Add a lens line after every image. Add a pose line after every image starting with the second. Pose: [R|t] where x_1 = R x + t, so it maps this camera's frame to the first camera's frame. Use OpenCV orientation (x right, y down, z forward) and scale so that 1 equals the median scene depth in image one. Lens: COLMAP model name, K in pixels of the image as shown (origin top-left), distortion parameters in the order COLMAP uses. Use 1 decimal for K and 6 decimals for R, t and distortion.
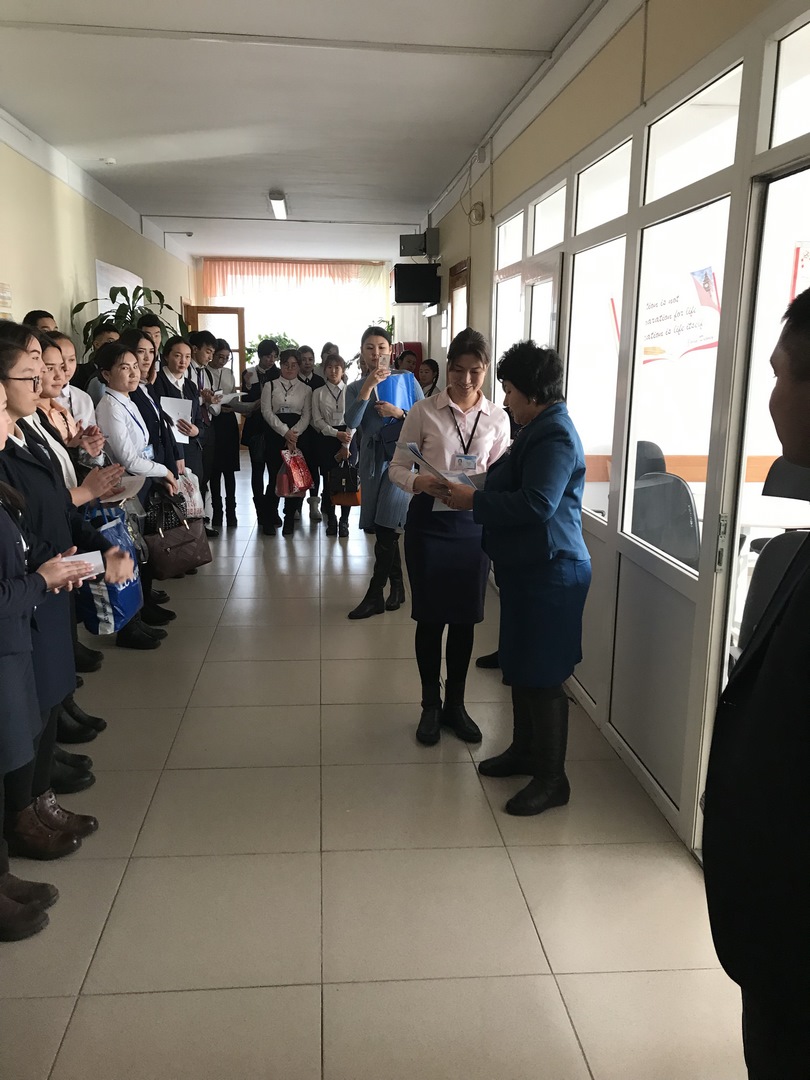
lens RADIAL K [[847.1, 0, 402.7], [0, 847.1, 563.5], [0, 0, 1]] dist [0.040331, 0.006001]
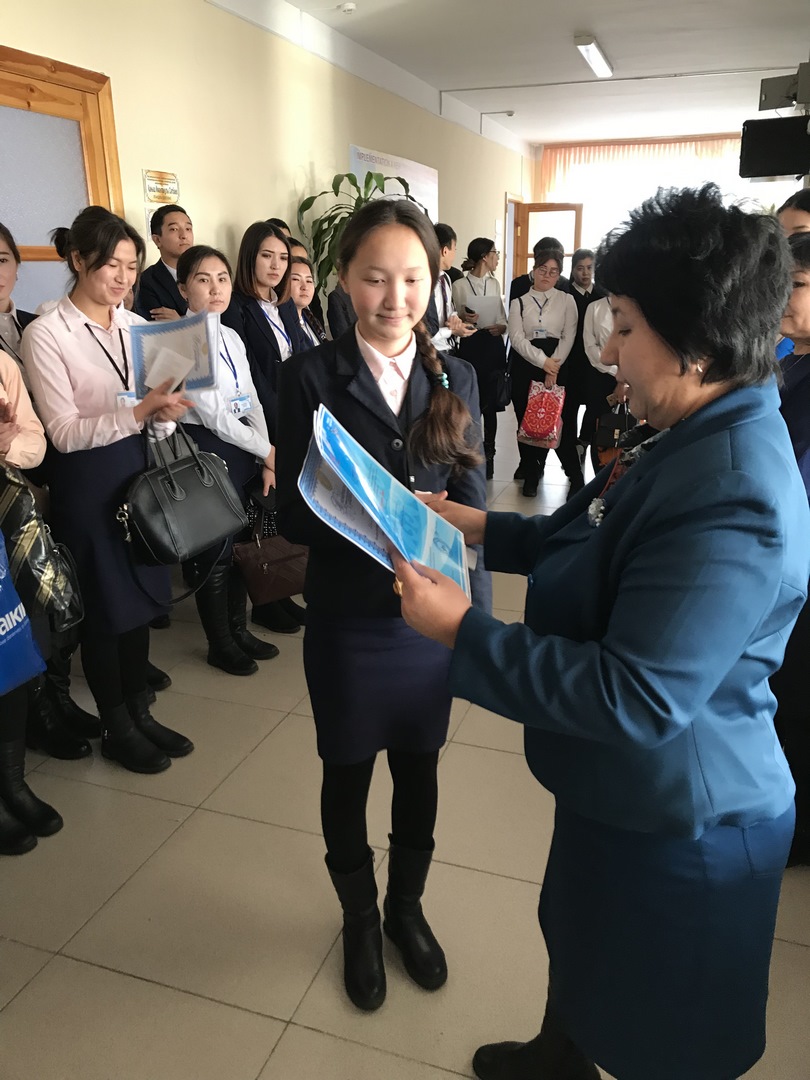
lens RADIAL K [[847.1, 0, 402.7], [0, 847.1, 563.5], [0, 0, 1]] dist [0.040331, 0.006001]
pose [[0.910770, 0.124750, -0.393619, 0.073336], [-0.084633, 0.989430, 0.117755, -0.054303], [0.404148, -0.073935, 0.911700, 0.235208]]
